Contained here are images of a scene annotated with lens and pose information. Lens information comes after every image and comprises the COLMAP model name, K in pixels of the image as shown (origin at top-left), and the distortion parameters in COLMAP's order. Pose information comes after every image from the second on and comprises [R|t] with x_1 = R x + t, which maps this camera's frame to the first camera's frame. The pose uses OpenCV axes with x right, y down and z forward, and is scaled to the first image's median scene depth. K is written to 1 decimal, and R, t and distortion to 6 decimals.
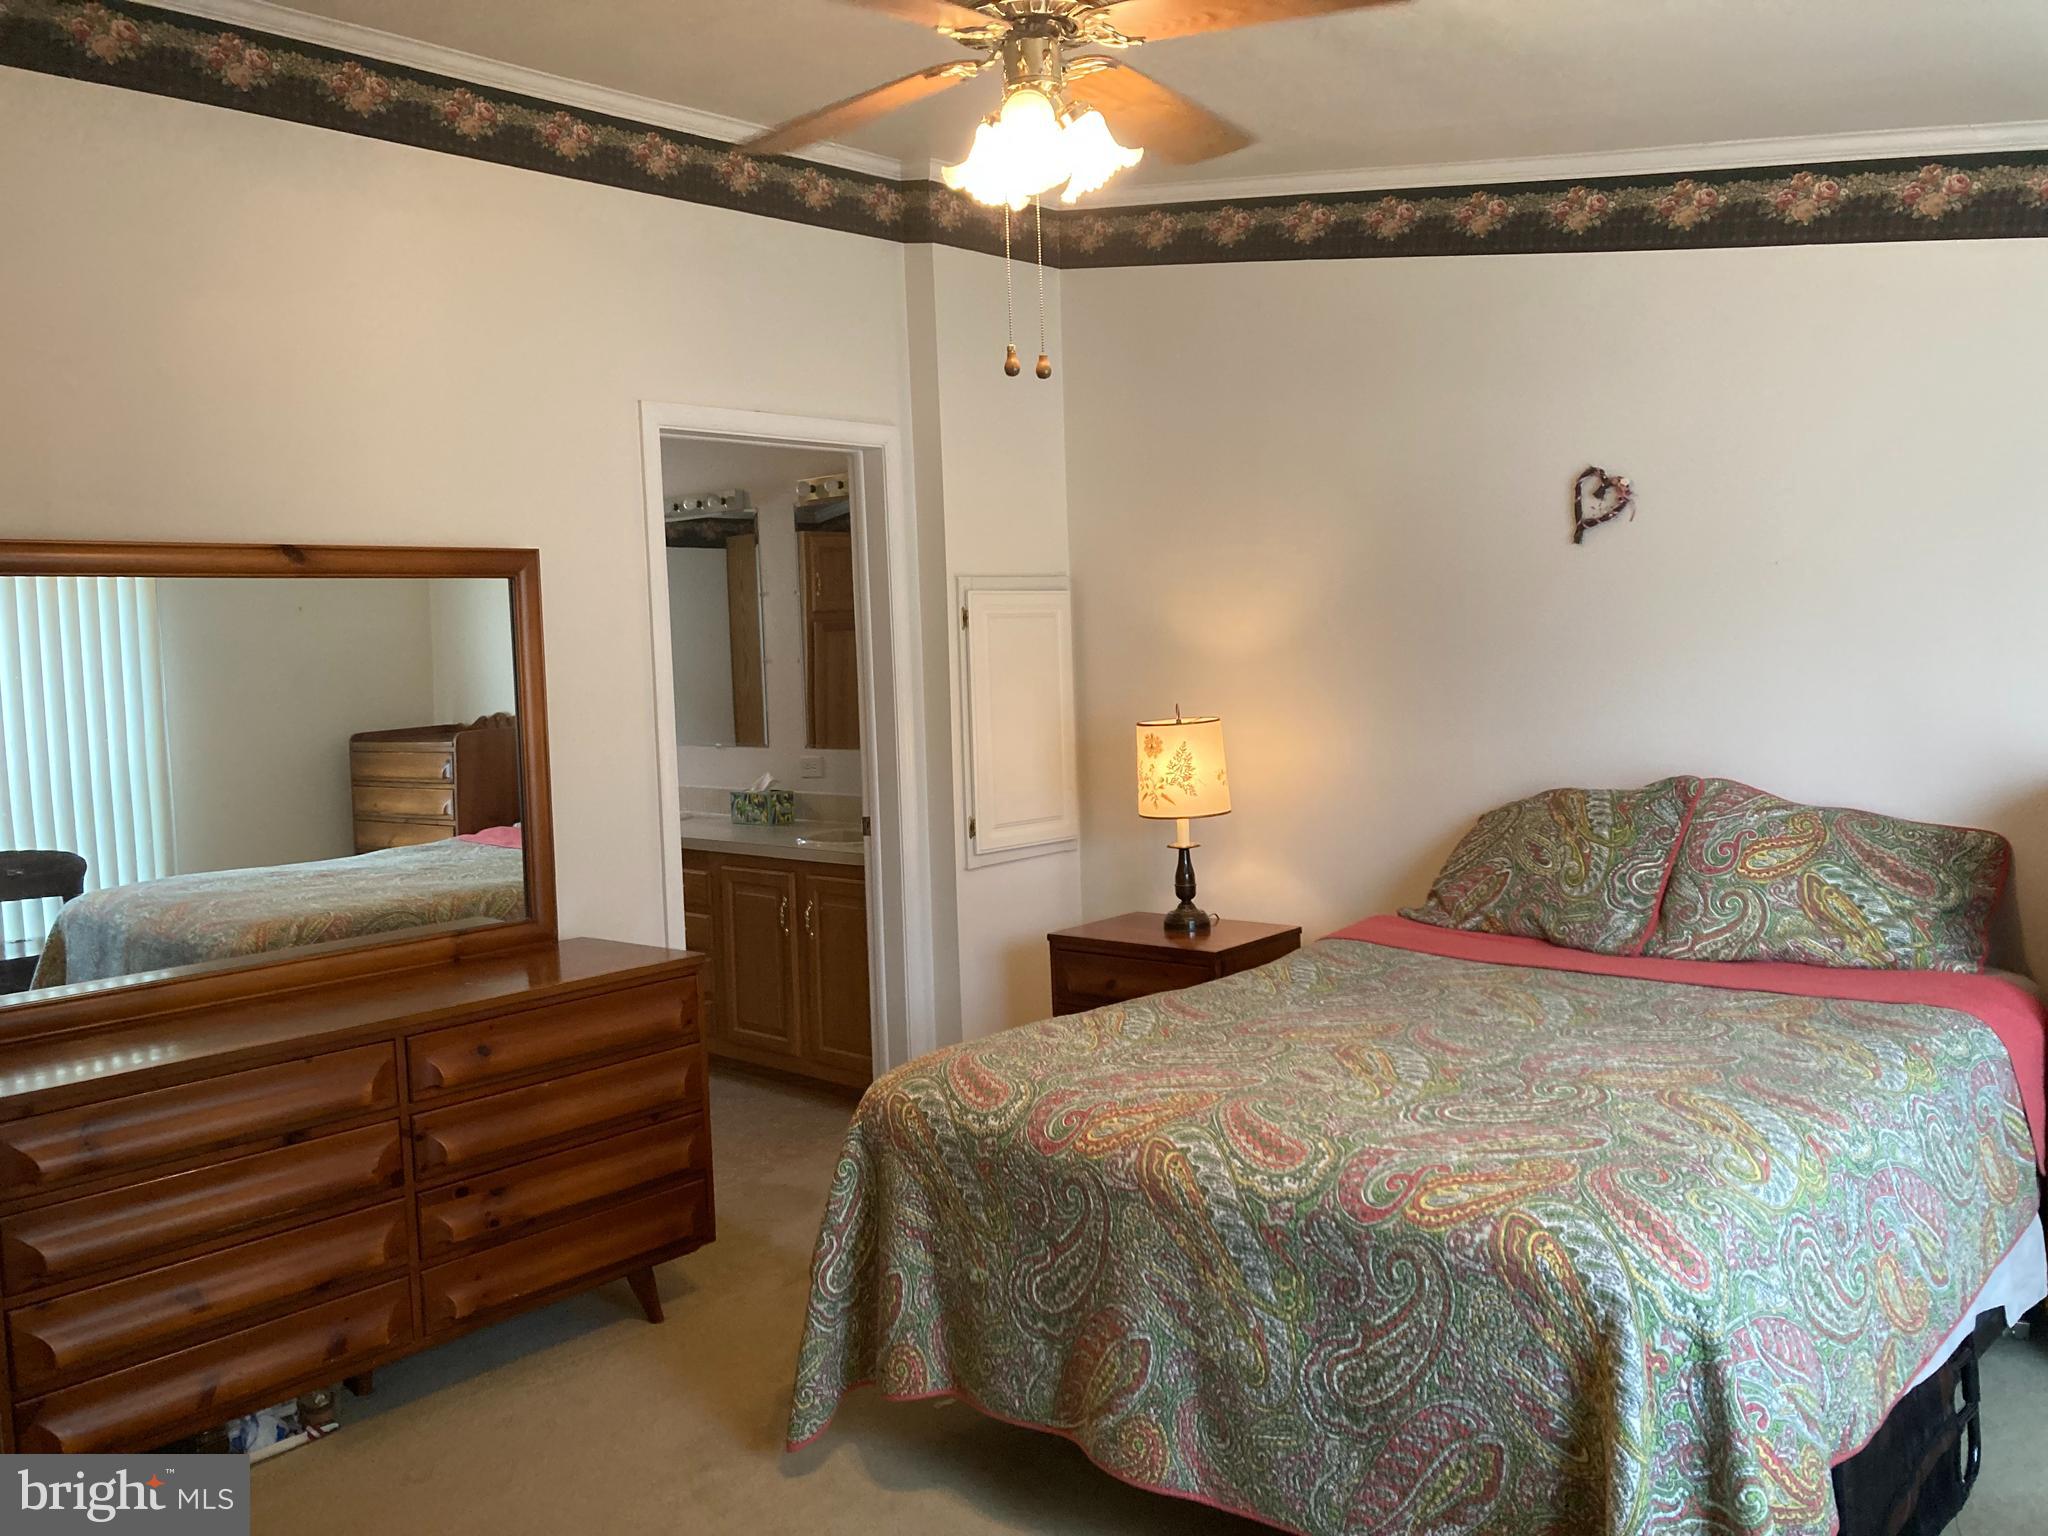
lens RADIAL K [[1674.1, 0, 1024.0], [0, 1674.1, 768.0], [0, 0, 1]] dist [-0.006412, -0.004134]
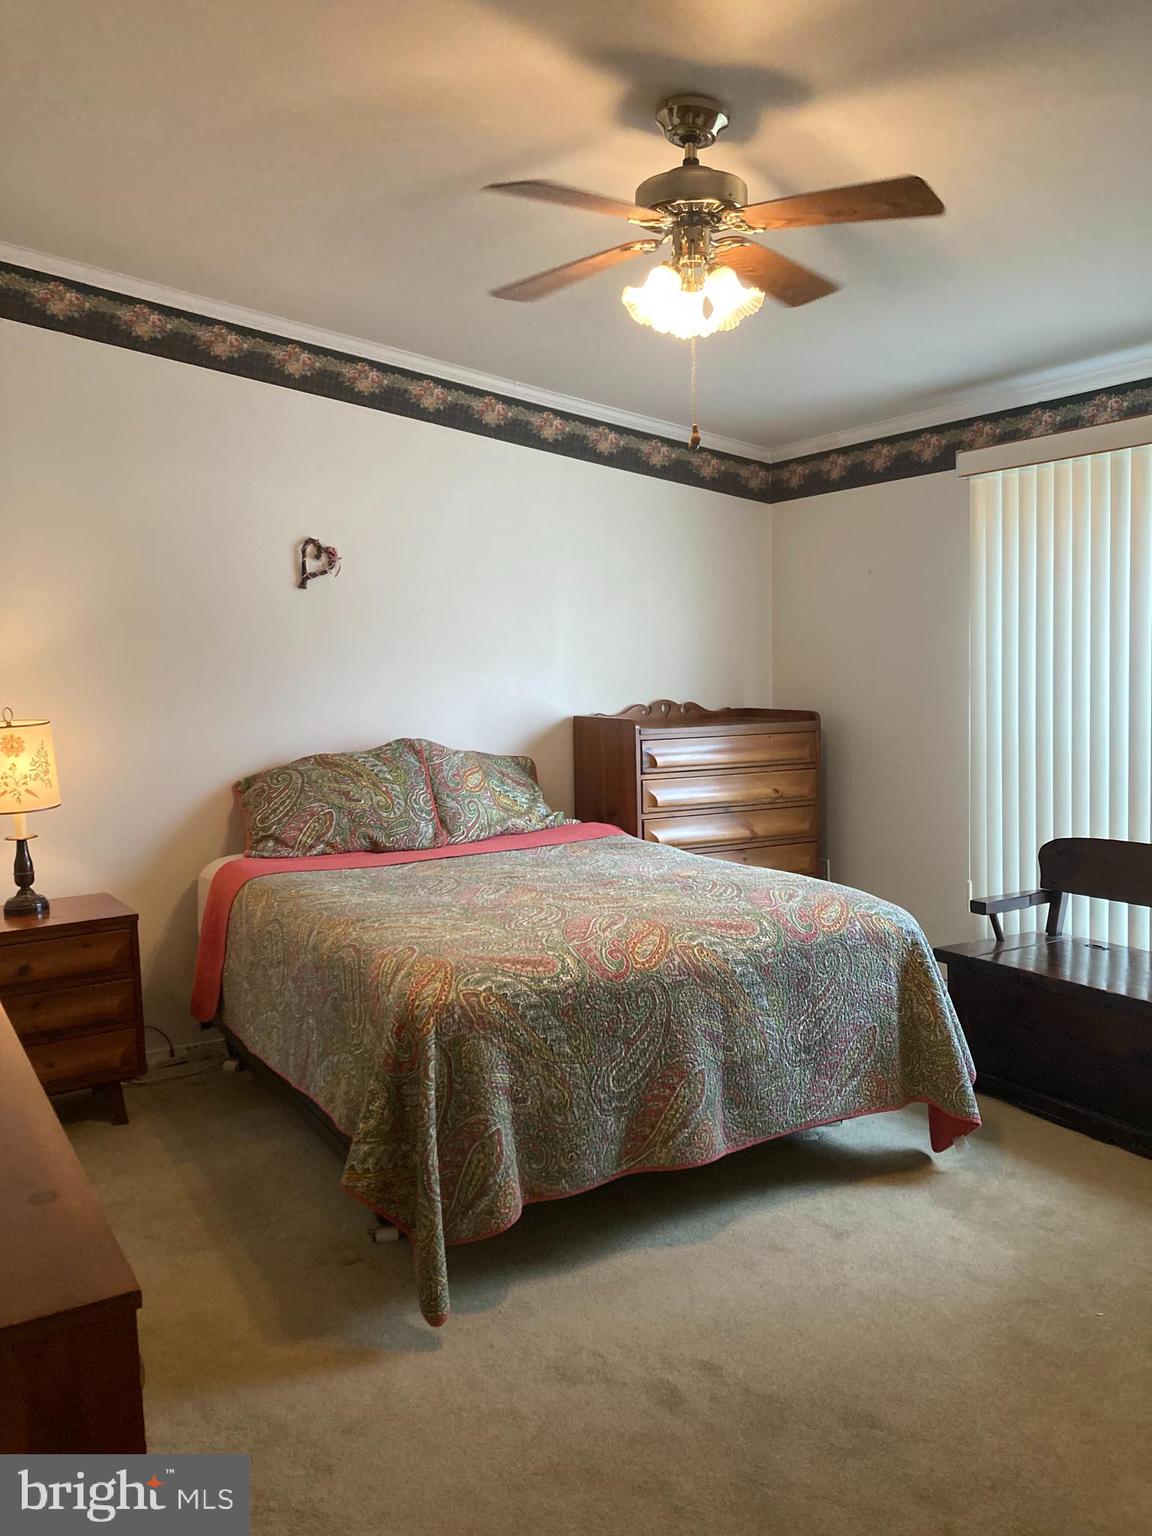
lens RADIAL K [[1247.0, 0, 576.0], [0, 1247.0, 768.0], [0, 0, 1]] dist [0.064671, -0.091378]
pose [[0.301928, -0.064700, 0.951133, -0.941828], [0.087557, 0.995360, 0.039914, -0.000163], [-0.949301, 0.071227, 0.306192, 0.639600]]
